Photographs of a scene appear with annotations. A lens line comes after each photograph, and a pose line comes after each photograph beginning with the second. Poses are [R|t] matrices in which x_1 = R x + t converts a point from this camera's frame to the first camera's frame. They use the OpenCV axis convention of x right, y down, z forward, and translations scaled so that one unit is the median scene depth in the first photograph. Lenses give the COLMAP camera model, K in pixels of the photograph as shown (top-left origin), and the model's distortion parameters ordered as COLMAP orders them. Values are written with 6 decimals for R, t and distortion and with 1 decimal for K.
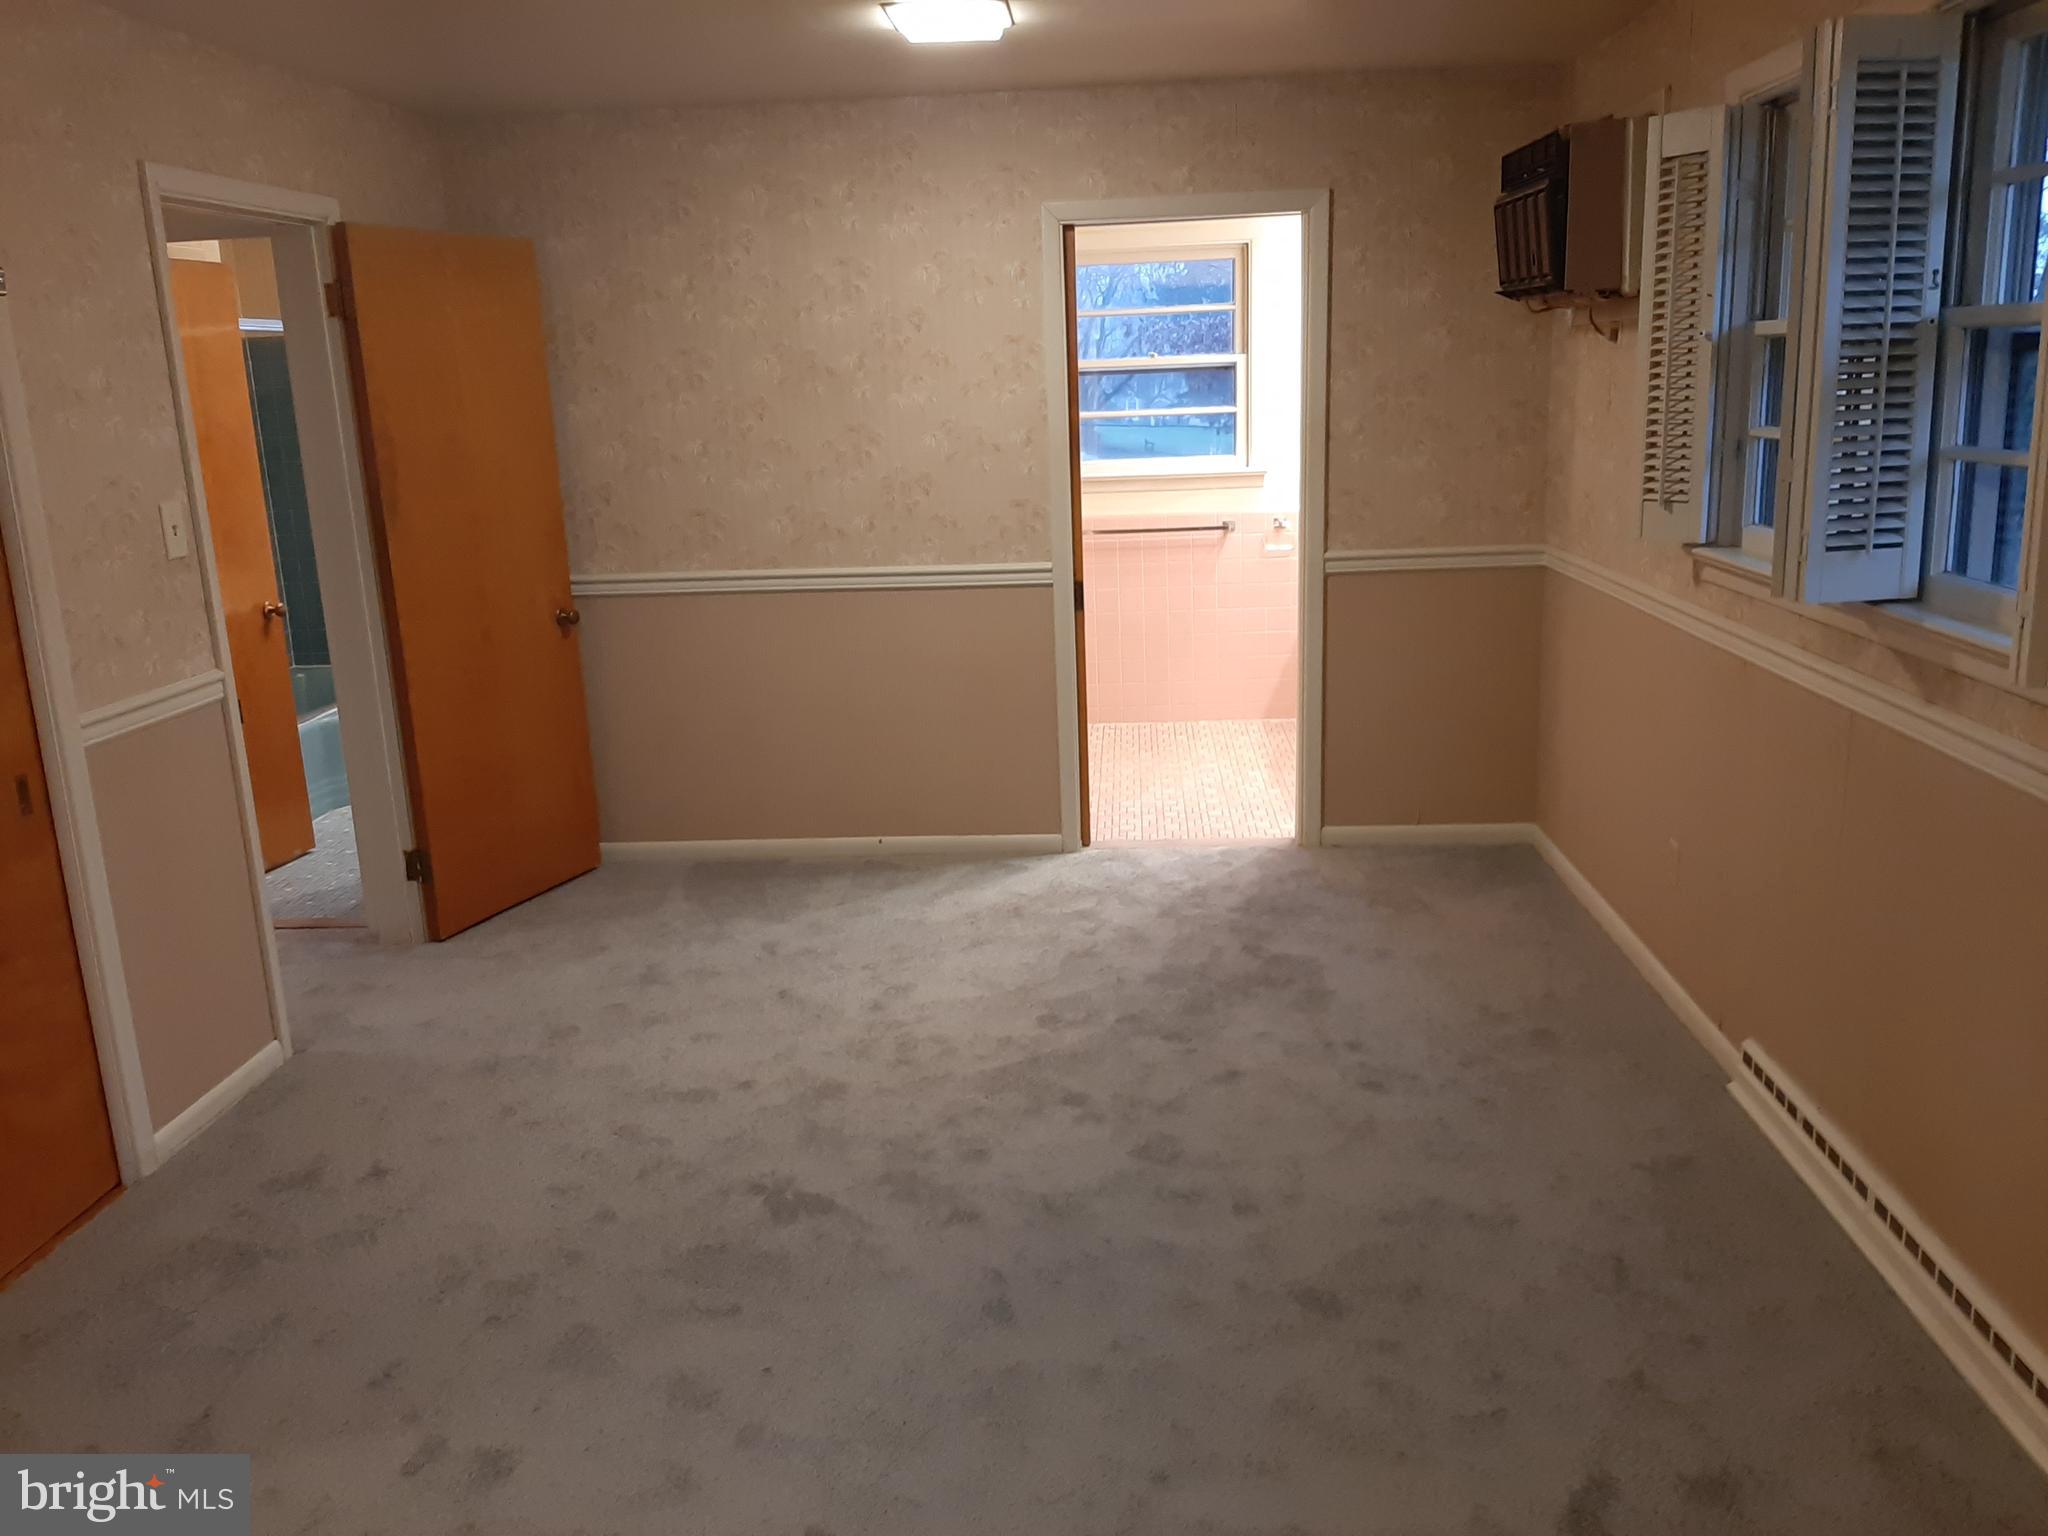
lens RADIAL K [[1605.3, 0, 1033.7], [0, 1605.3, 758.2], [0, 0, 1]] dist [0.098465, -0.160606]
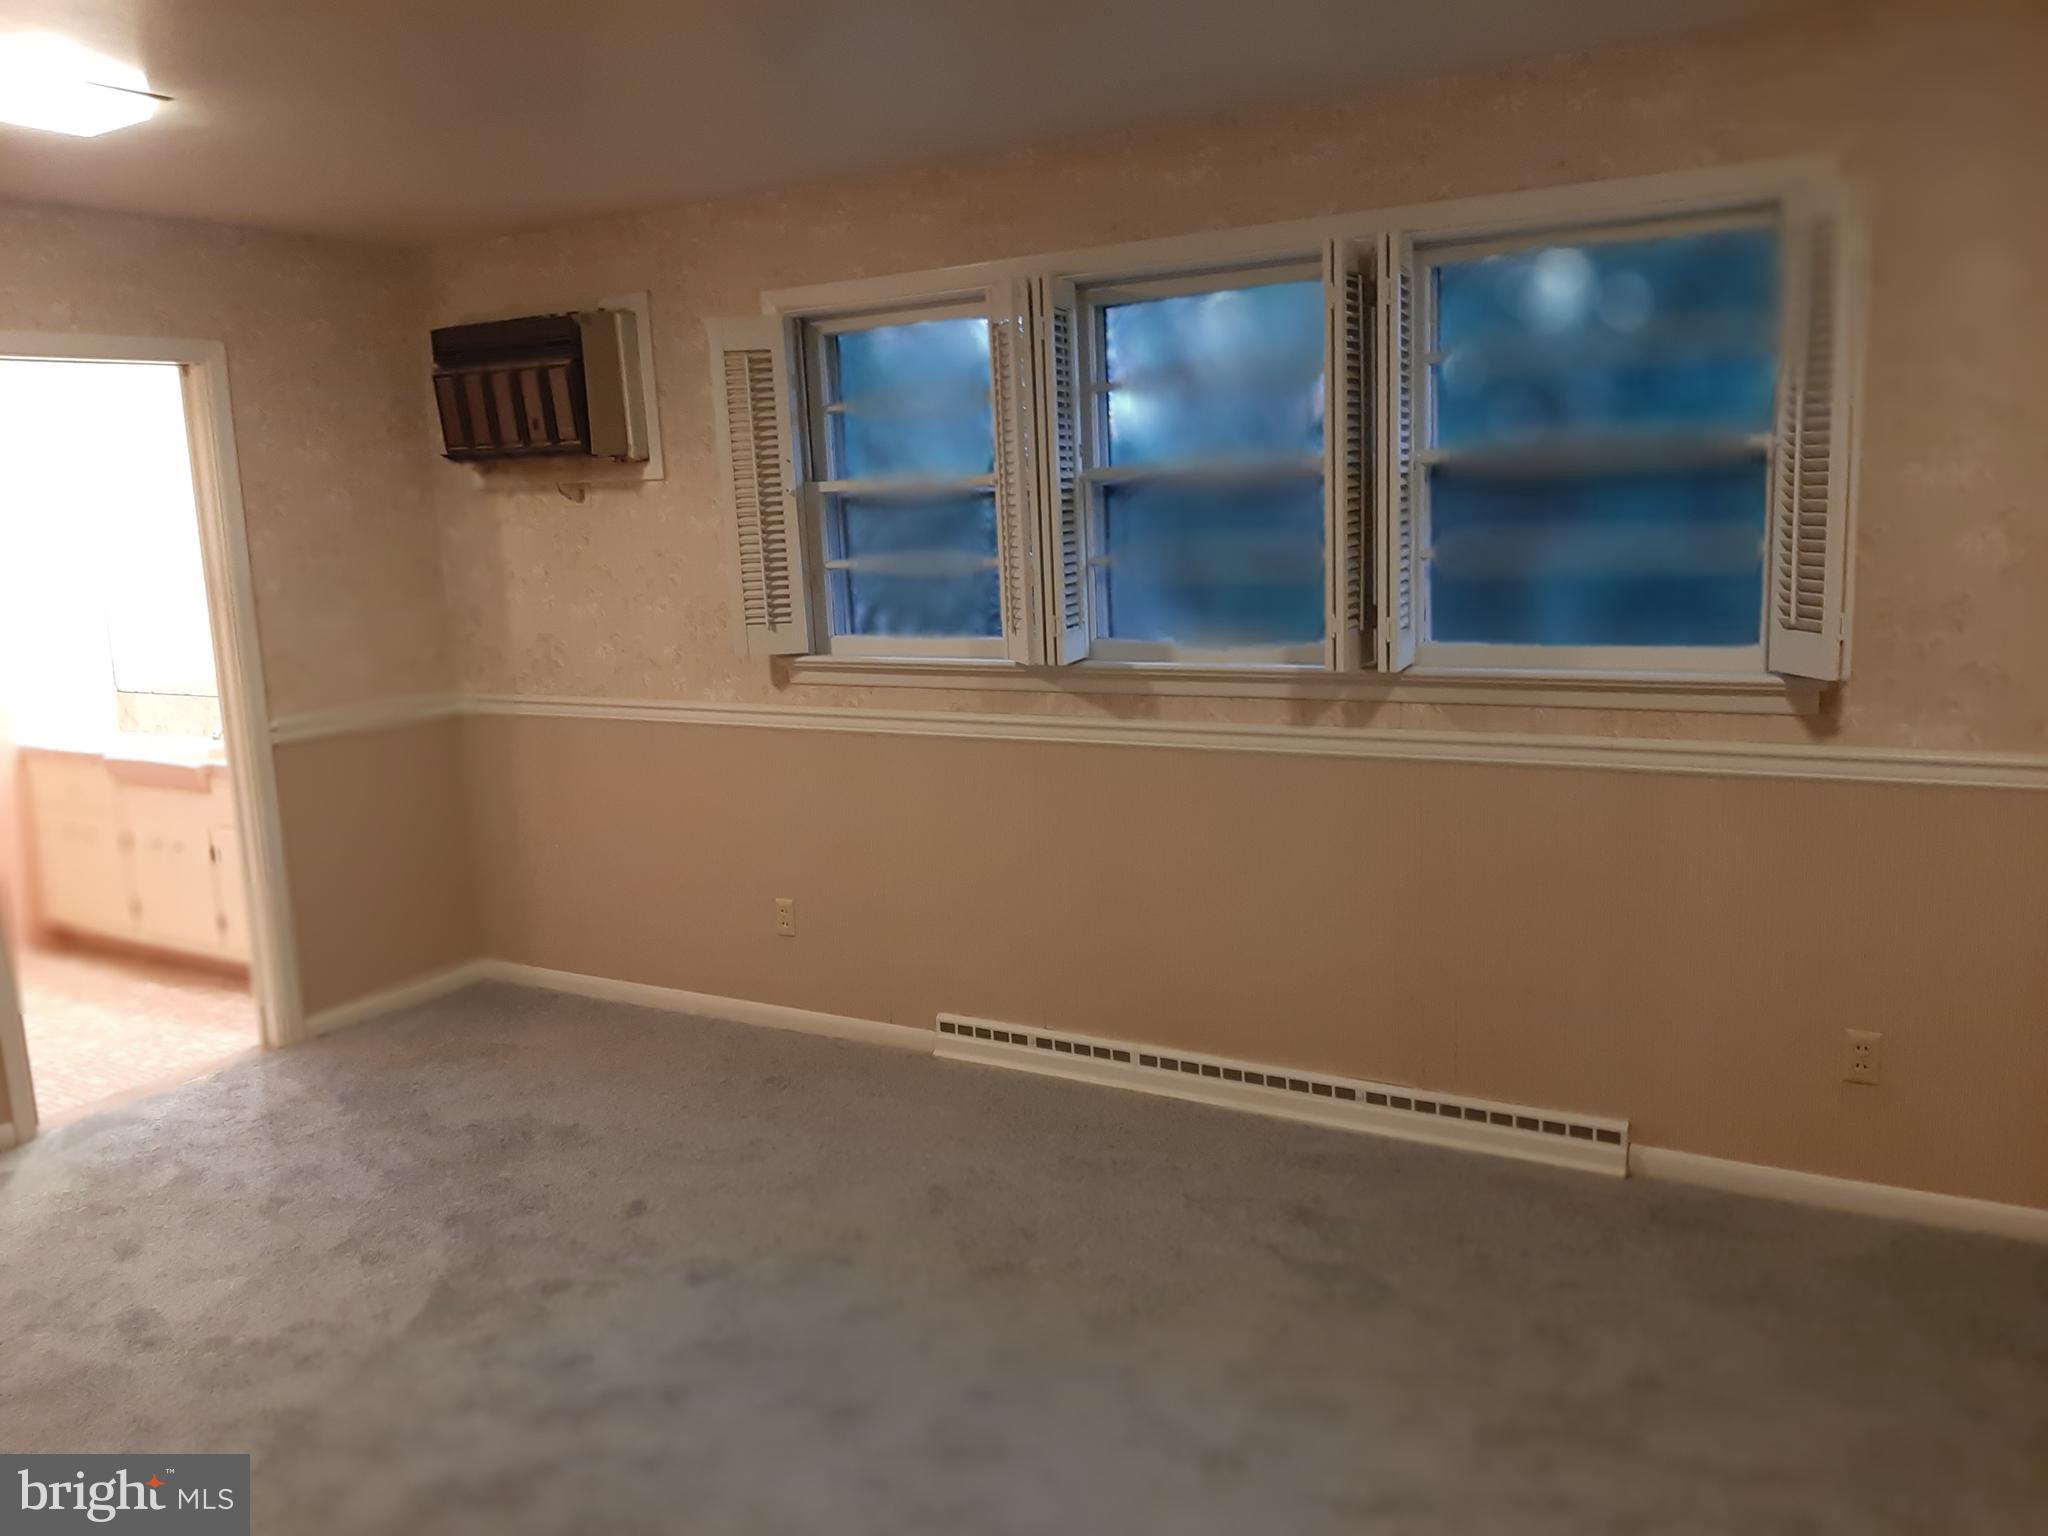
lens RADIAL K [[1605.3, 0, 1033.7], [0, 1605.3, 758.2], [0, 0, 1]] dist [0.098465, -0.160606]
pose [[0.463787, -0.132074, 0.876047, -0.529507], [0.232311, 0.972355, 0.023605, -0.034349], [-0.854946, 0.192568, 0.481648, 0.220622]]
